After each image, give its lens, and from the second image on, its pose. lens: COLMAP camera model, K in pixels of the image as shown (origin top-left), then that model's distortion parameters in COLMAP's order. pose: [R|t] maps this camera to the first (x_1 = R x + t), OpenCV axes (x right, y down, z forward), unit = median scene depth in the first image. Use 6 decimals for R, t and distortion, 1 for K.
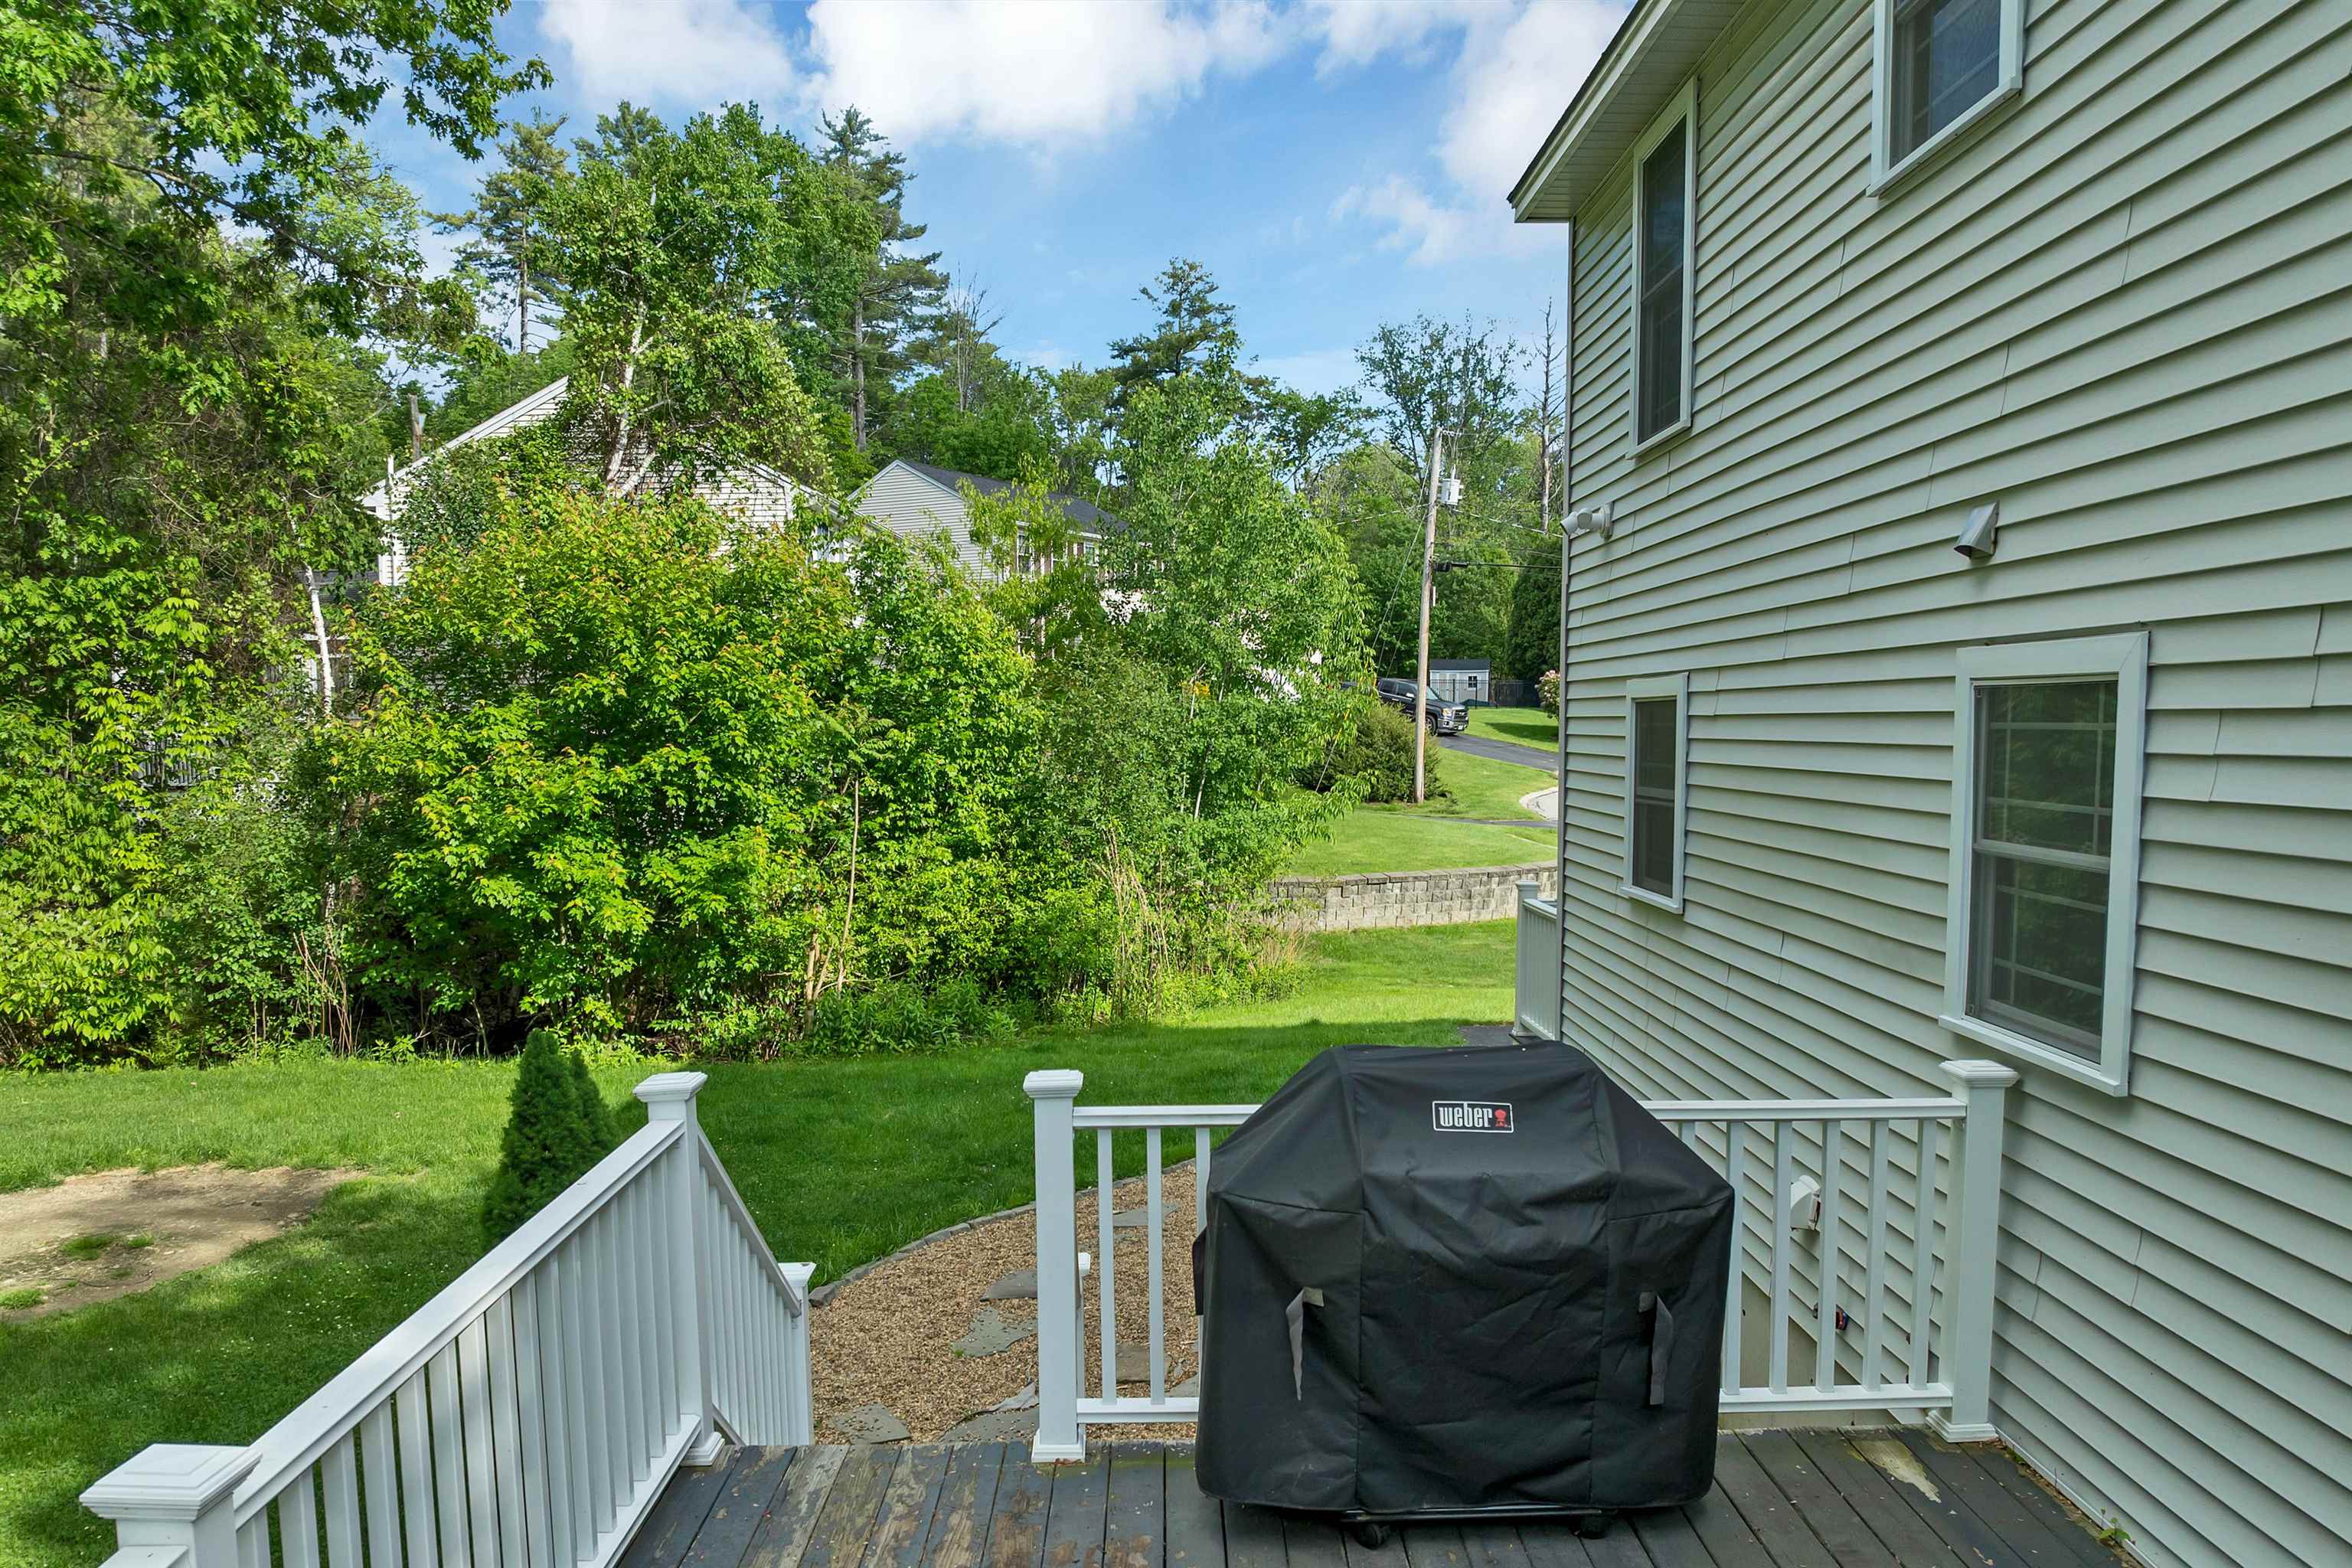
lens RADIAL K [[1715.8, 0, 1179.7], [0, 1715.8, 878.7], [0, 0, 1]] dist [-0.020198, -0.001649]
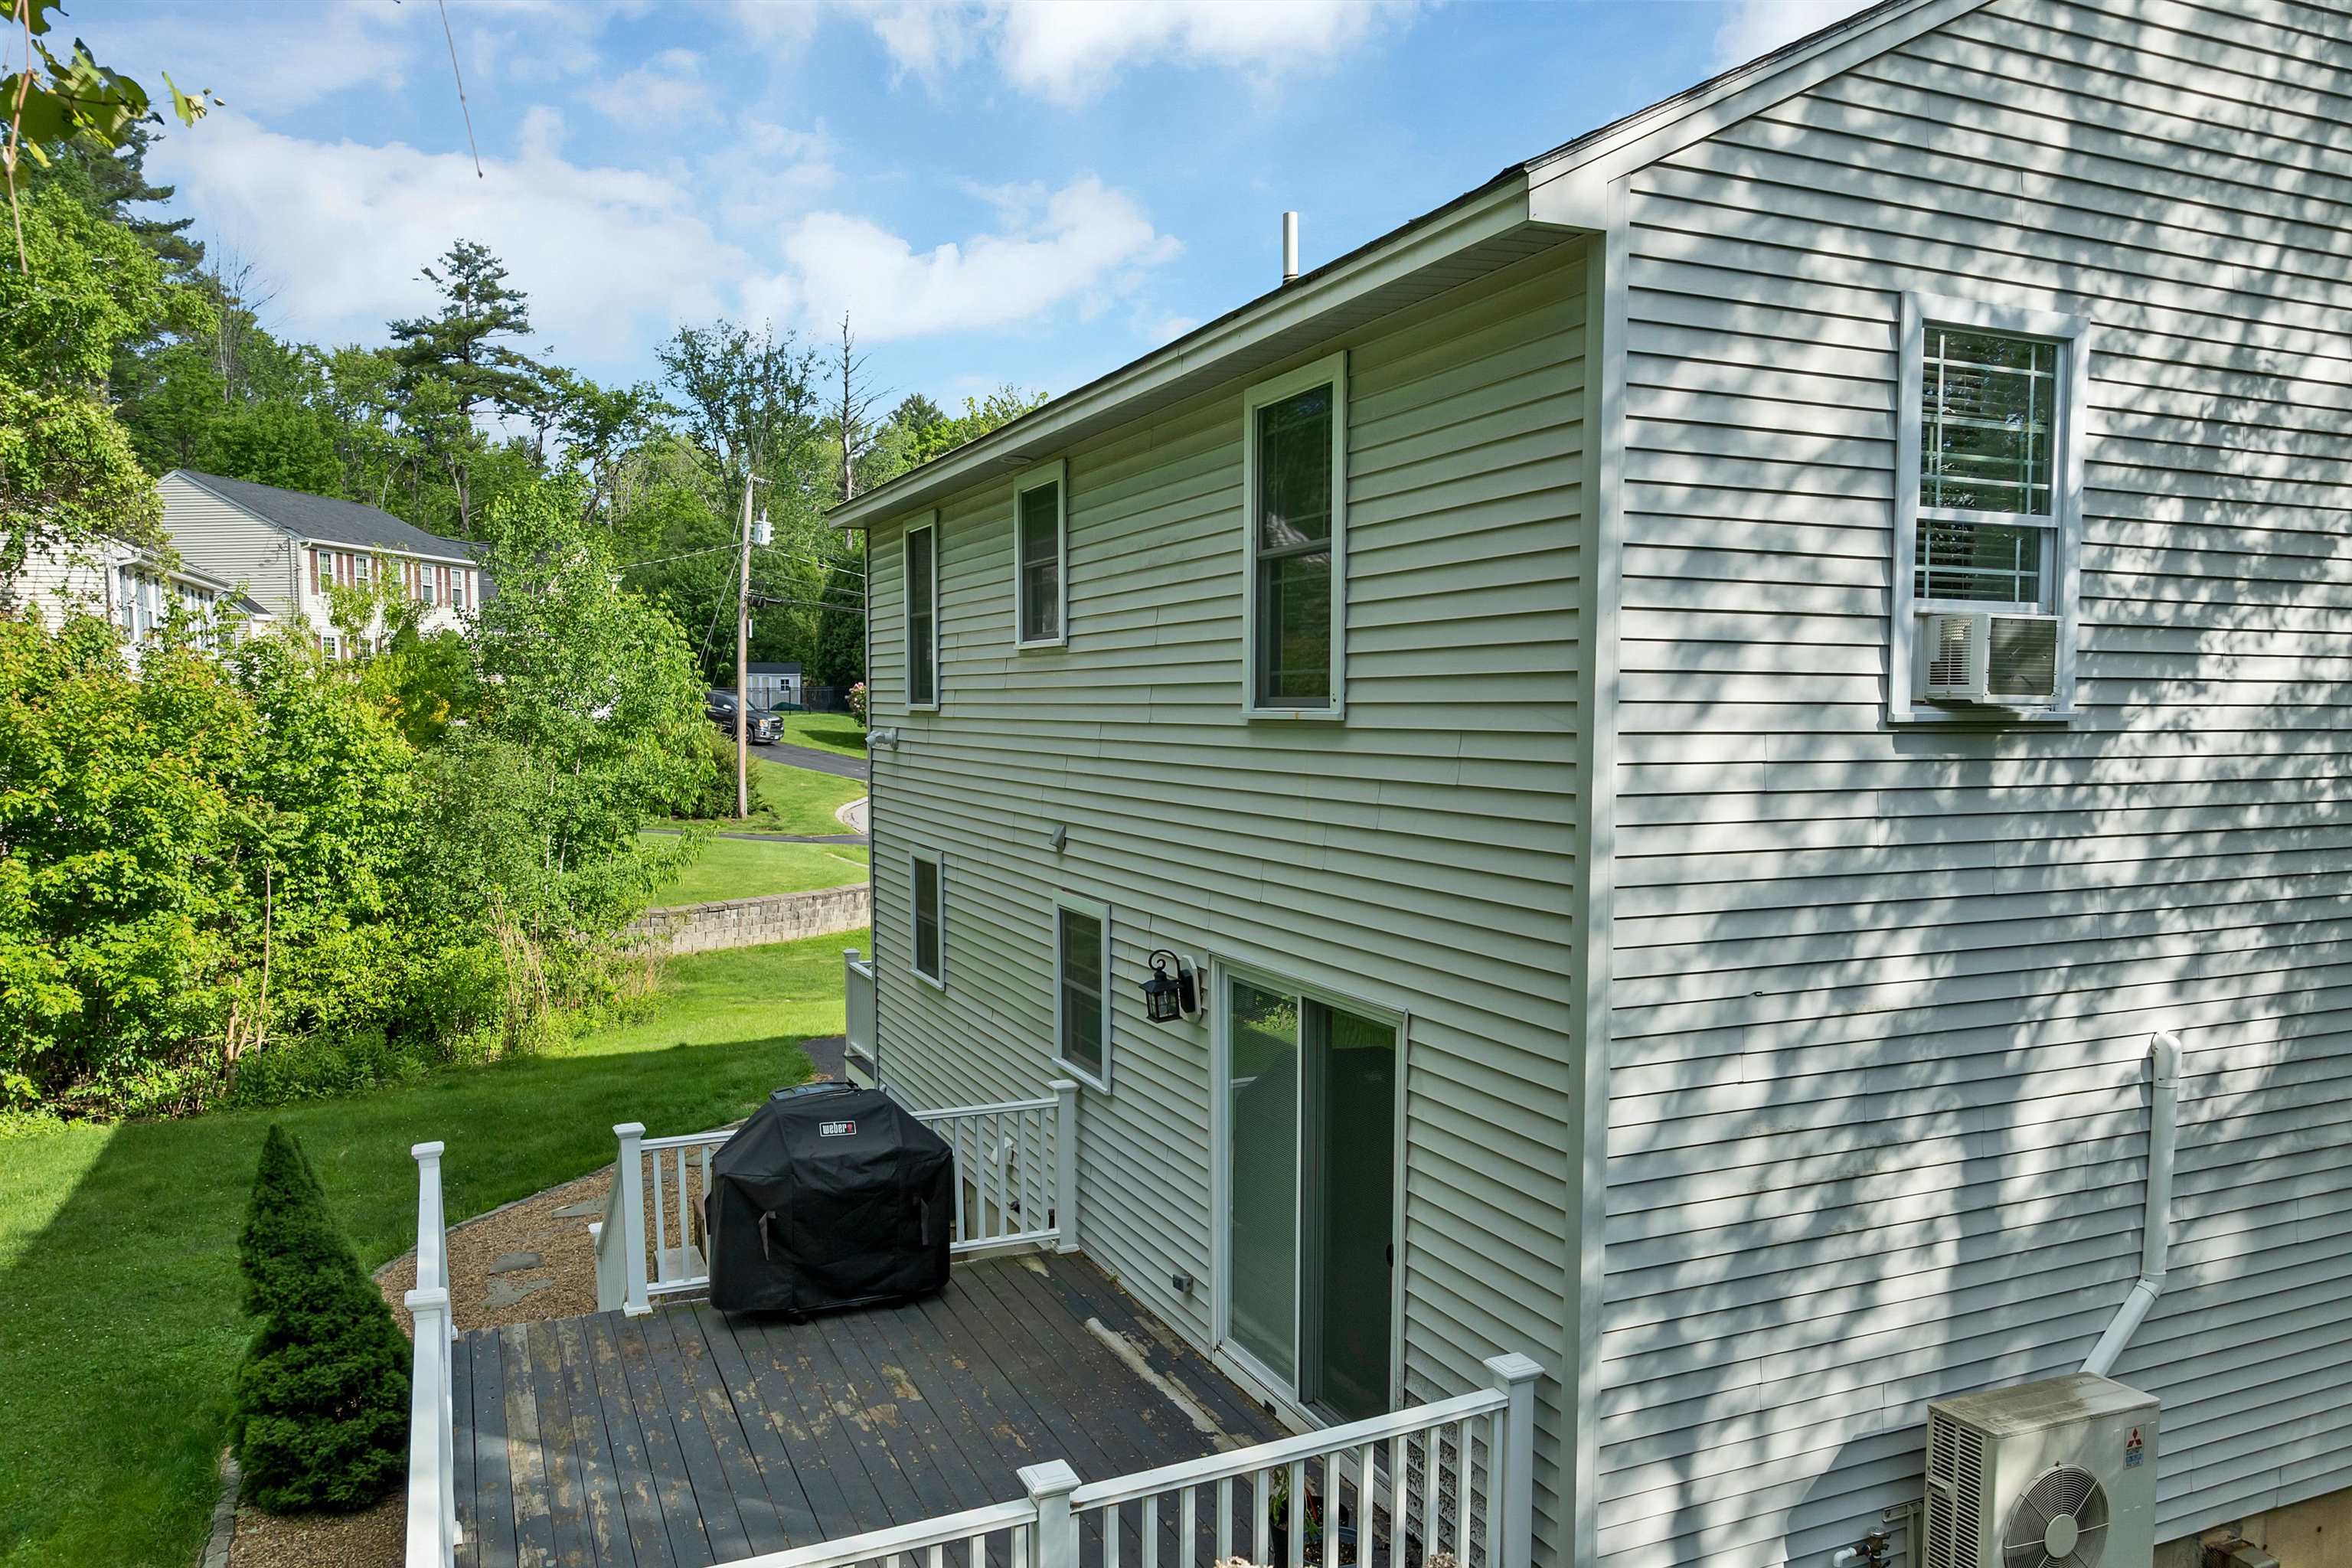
lens RADIAL K [[1689.6, 0, 1188.5], [0, 1689.6, 872.1], [0, 0, 1]] dist [-0.038952, 0.004301]
pose [[0.919656, -0.037615, 0.390919, -0.052258], [0.034765, 0.999292, 0.014368, -0.043255], [-0.391183, 0.000376, 0.920313, -0.246929]]
